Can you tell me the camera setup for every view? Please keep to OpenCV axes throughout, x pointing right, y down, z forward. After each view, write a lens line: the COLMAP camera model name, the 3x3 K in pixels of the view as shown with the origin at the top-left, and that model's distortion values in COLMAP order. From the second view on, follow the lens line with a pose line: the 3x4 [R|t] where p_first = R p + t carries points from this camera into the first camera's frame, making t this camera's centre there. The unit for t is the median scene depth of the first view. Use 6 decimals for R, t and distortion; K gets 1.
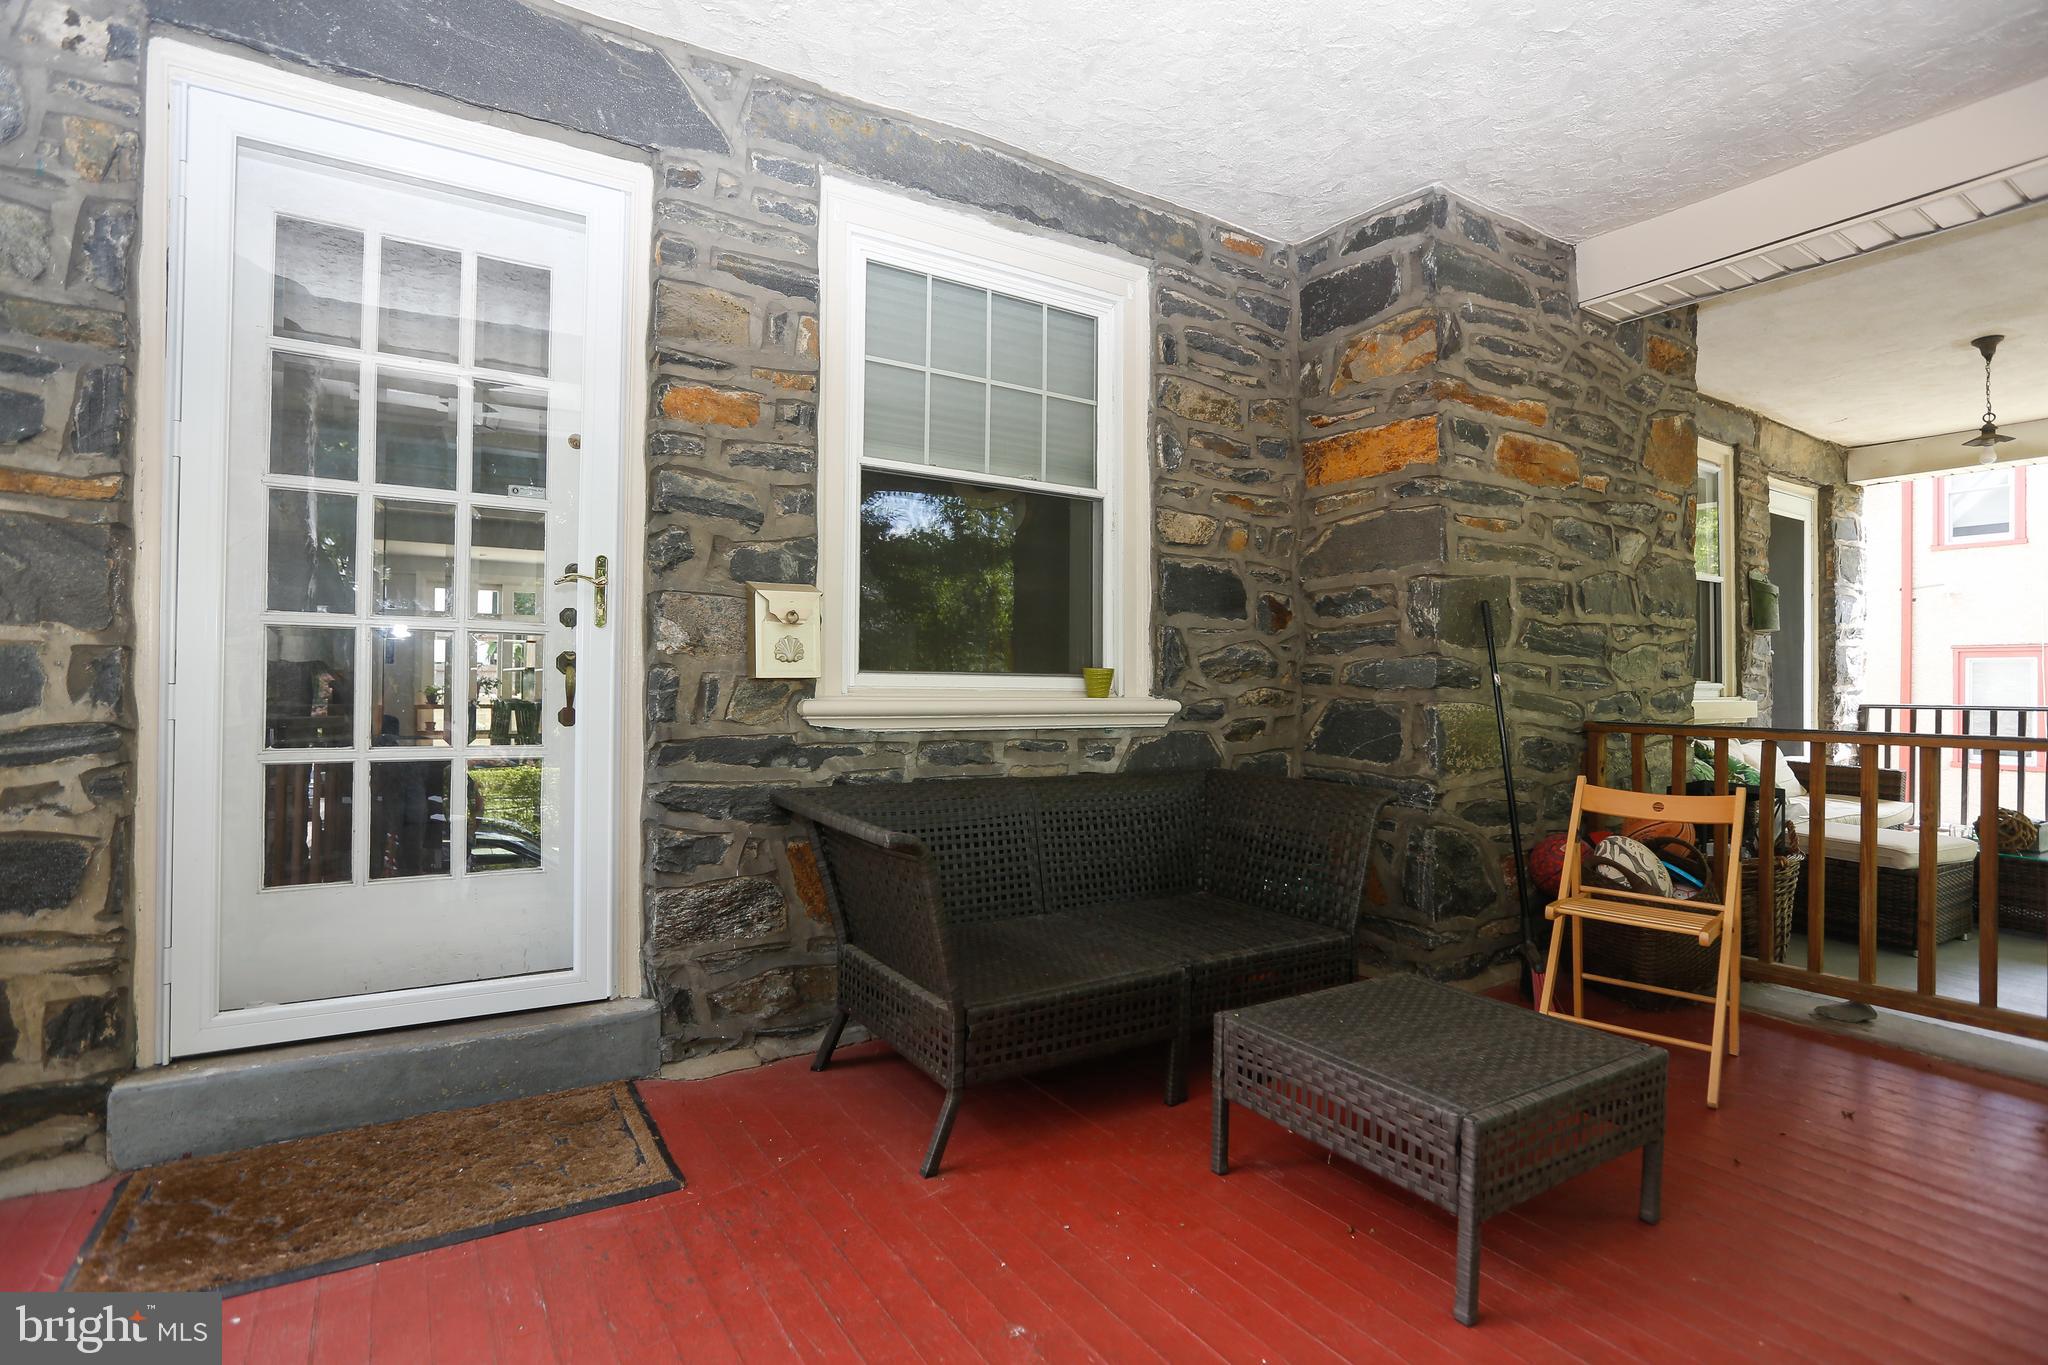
lens RADIAL K [[1015.9, 0, 1024.0], [0, 1015.9, 682.5], [0, 0, 1]] dist [-0.011175, -0.000028]
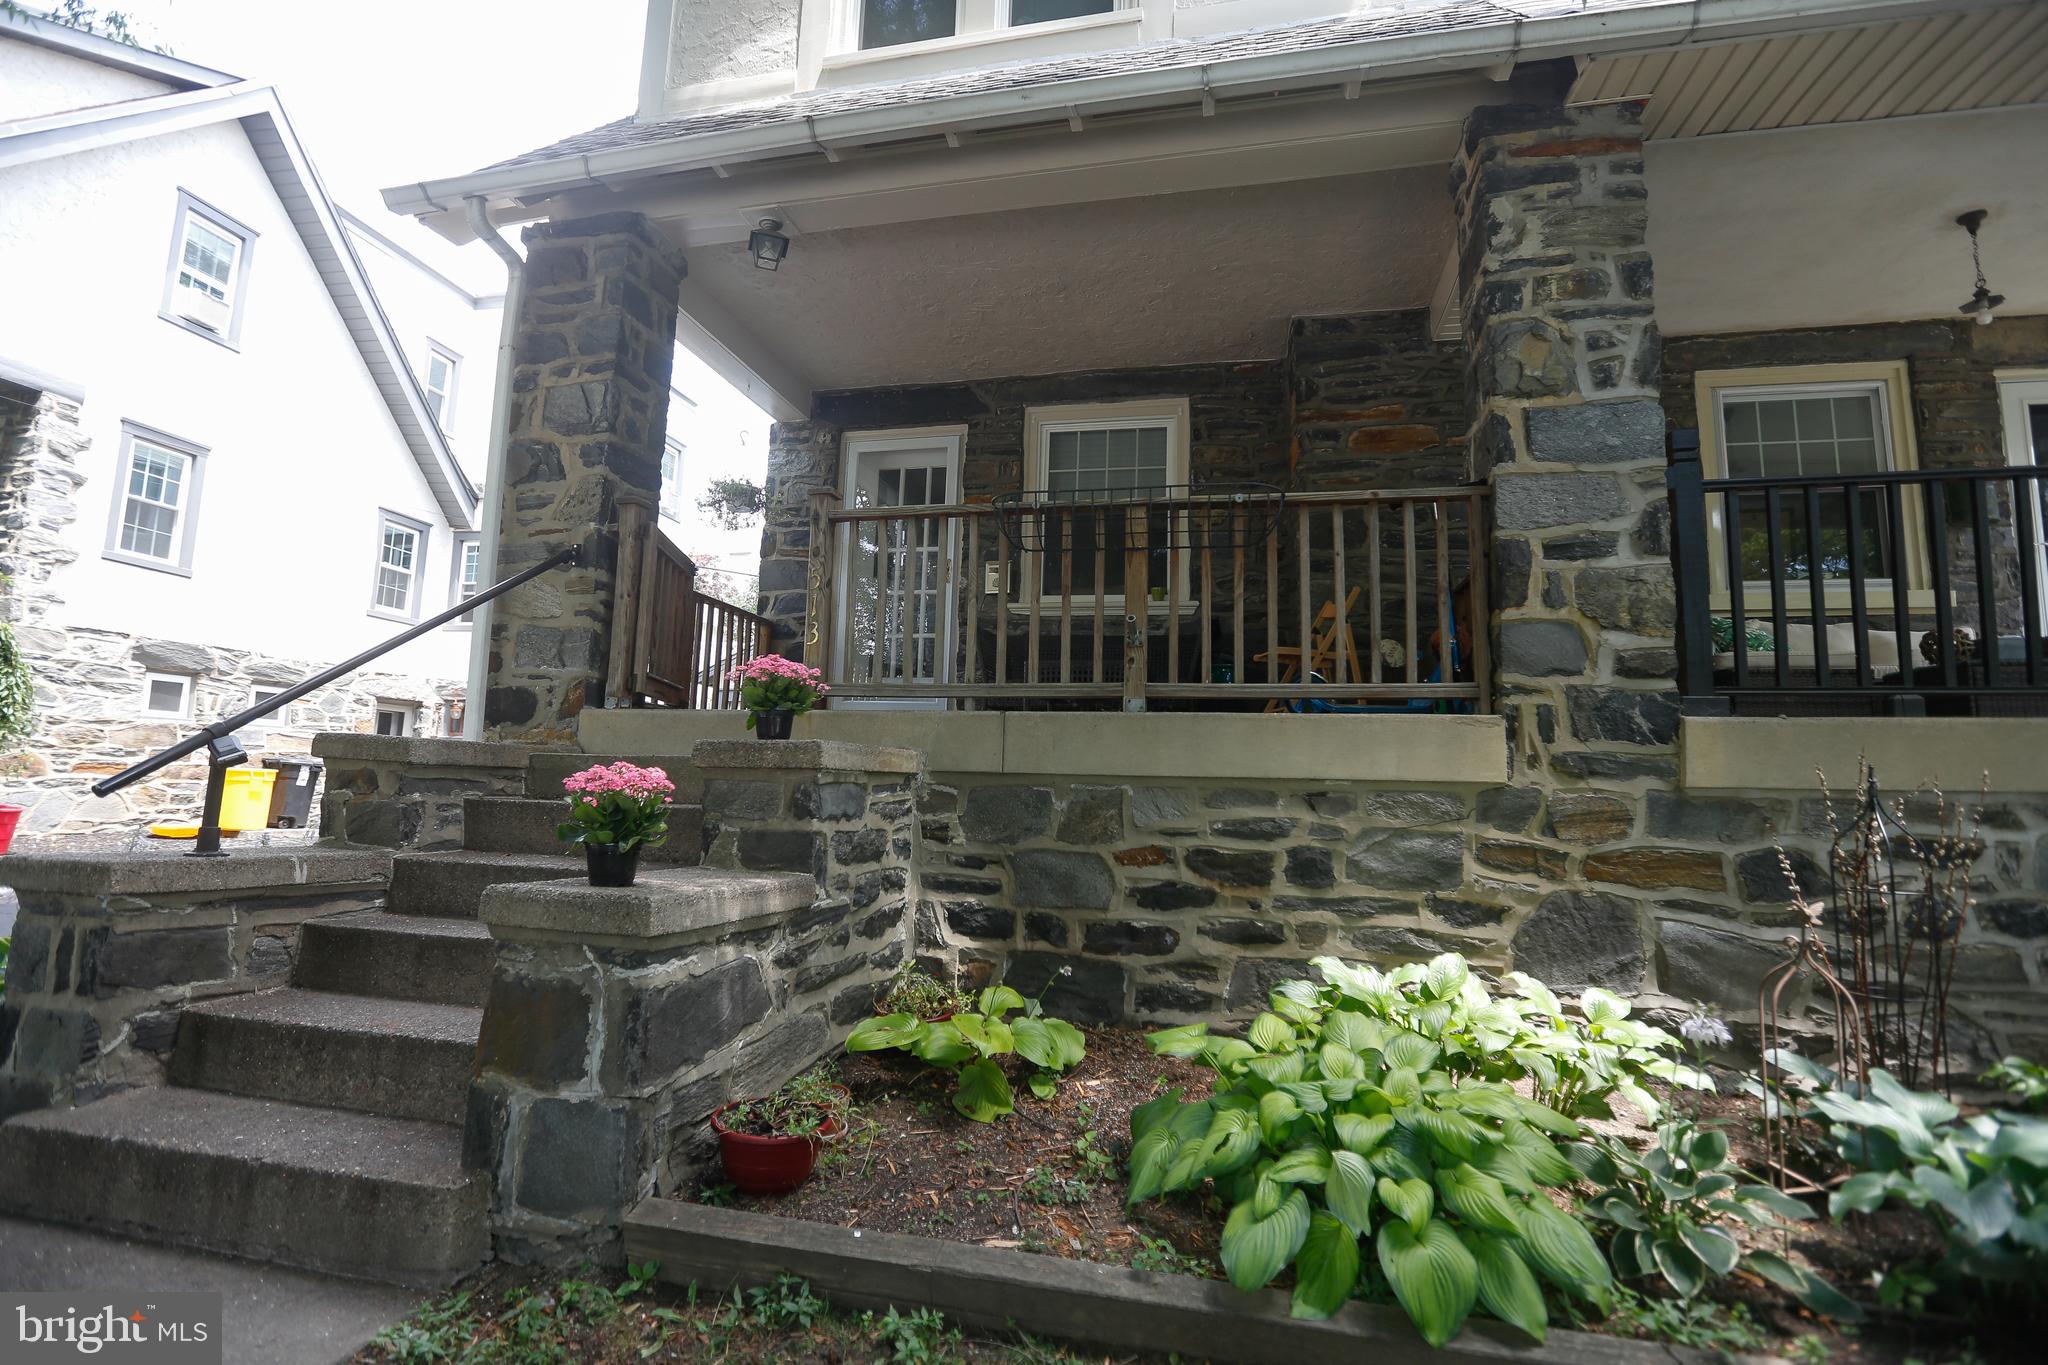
lens RADIAL K [[940.3, 0, 1024.0], [0, 940.3, 682.5], [0, 0, 1]] dist [-0.049906, 0.023033]
pose [[0.715090, -0.076238, -0.694863, 1.156887], [-0.011179, 0.992661, -0.120416, 0.393410], [0.698943, 0.093876, 0.708989, -0.512322]]
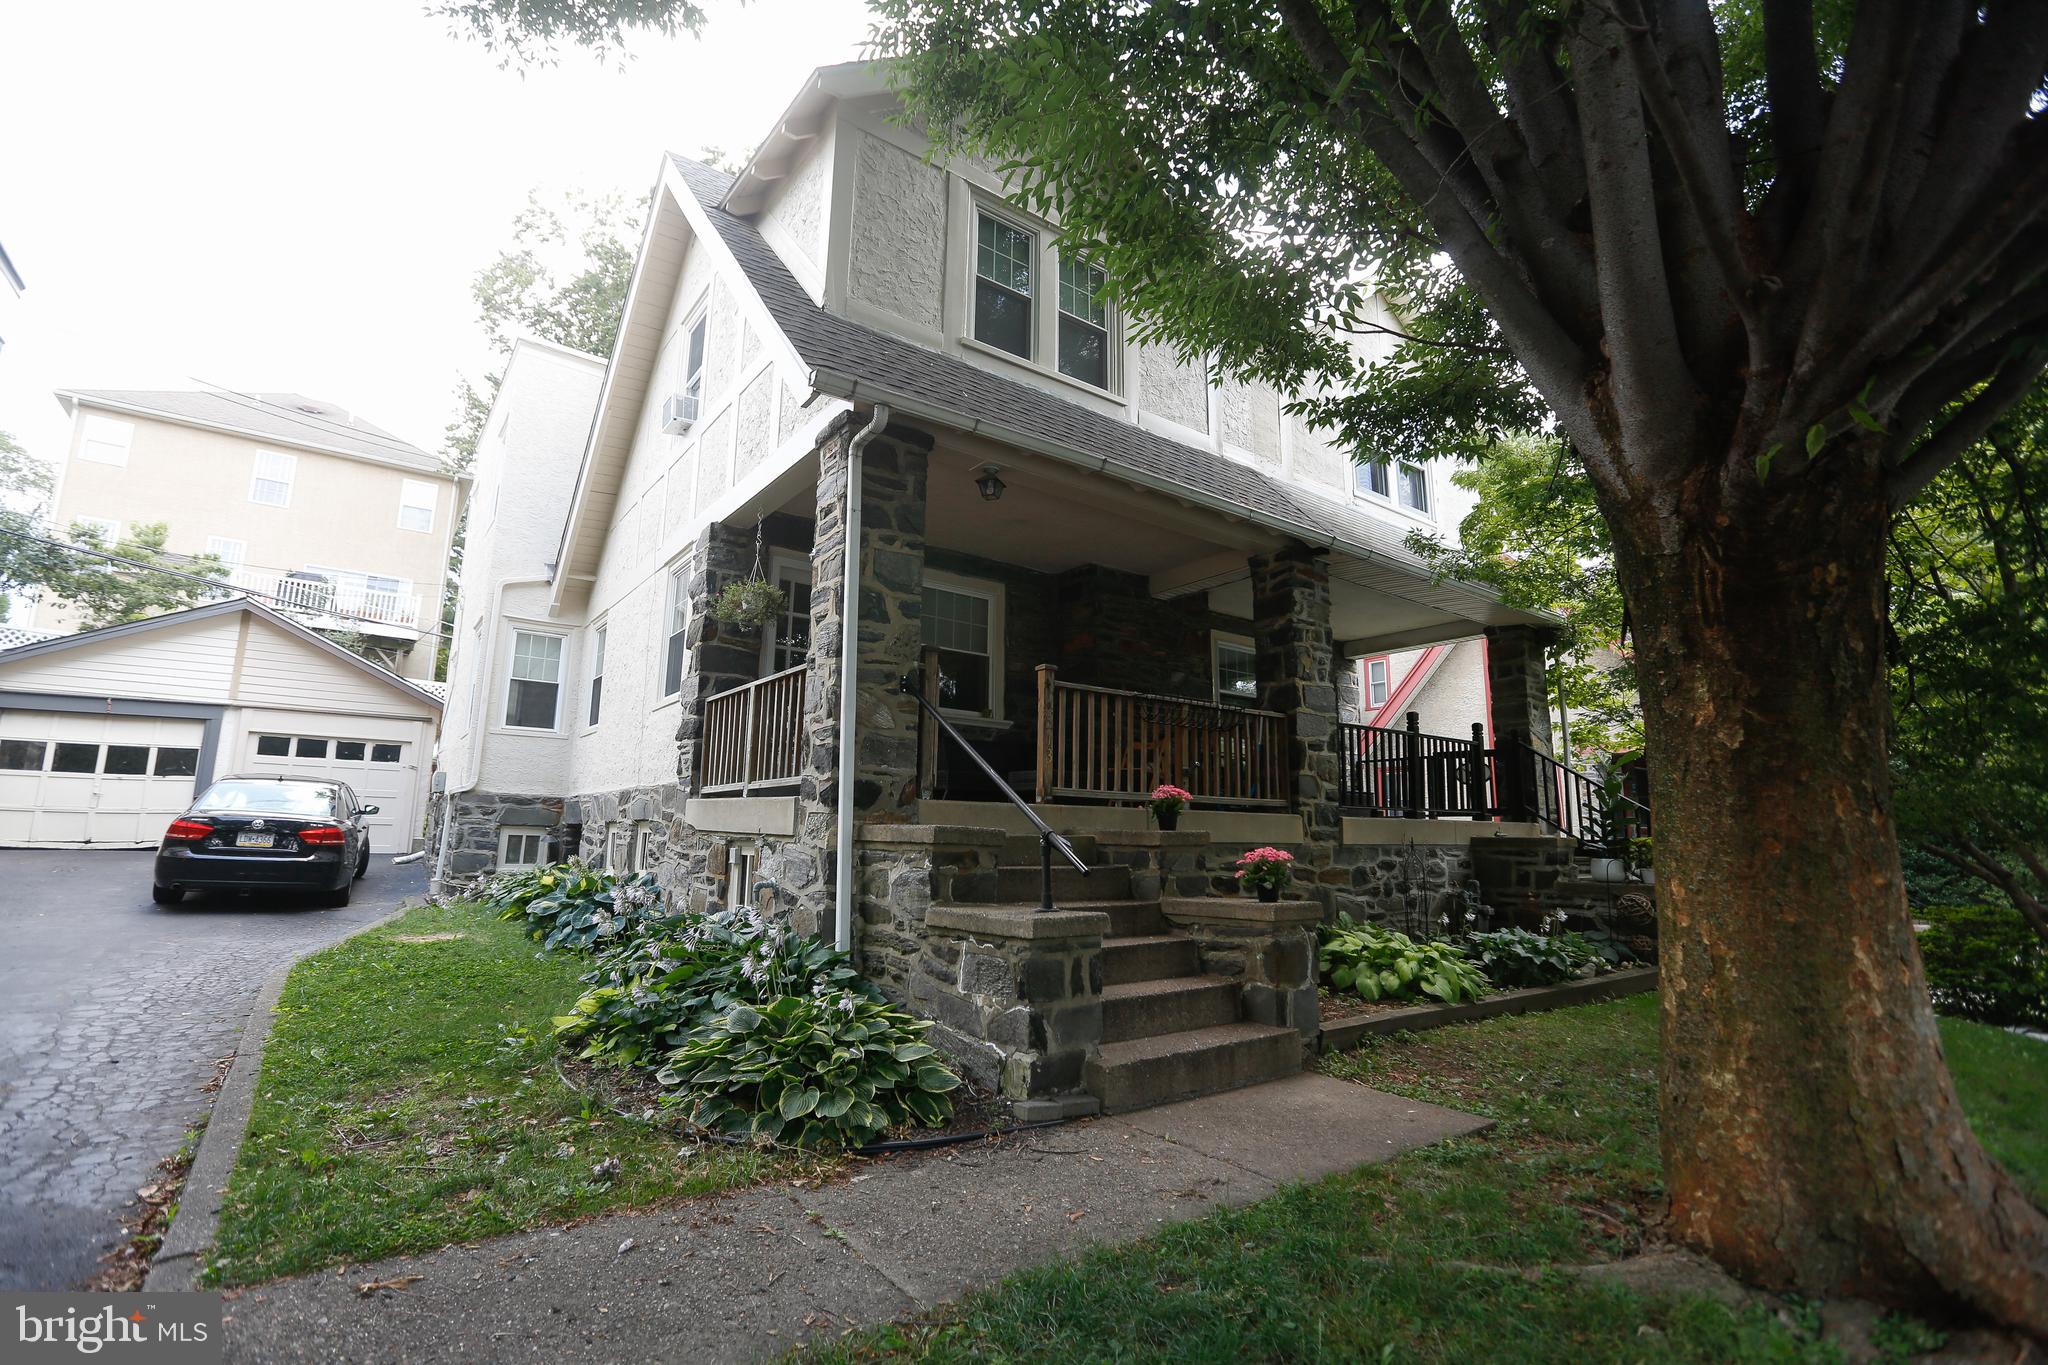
lens RADIAL K [[917.8, 0, 1024.0], [0, 917.8, 682.5], [0, 0, 1]] dist [-0.036604, 0.014597]
pose [[0.996365, 0.010784, 0.084496, -0.050806], [0.003328, 0.986268, -0.165120, 0.353465], [-0.085116, 0.164801, 0.982647, -1.717929]]
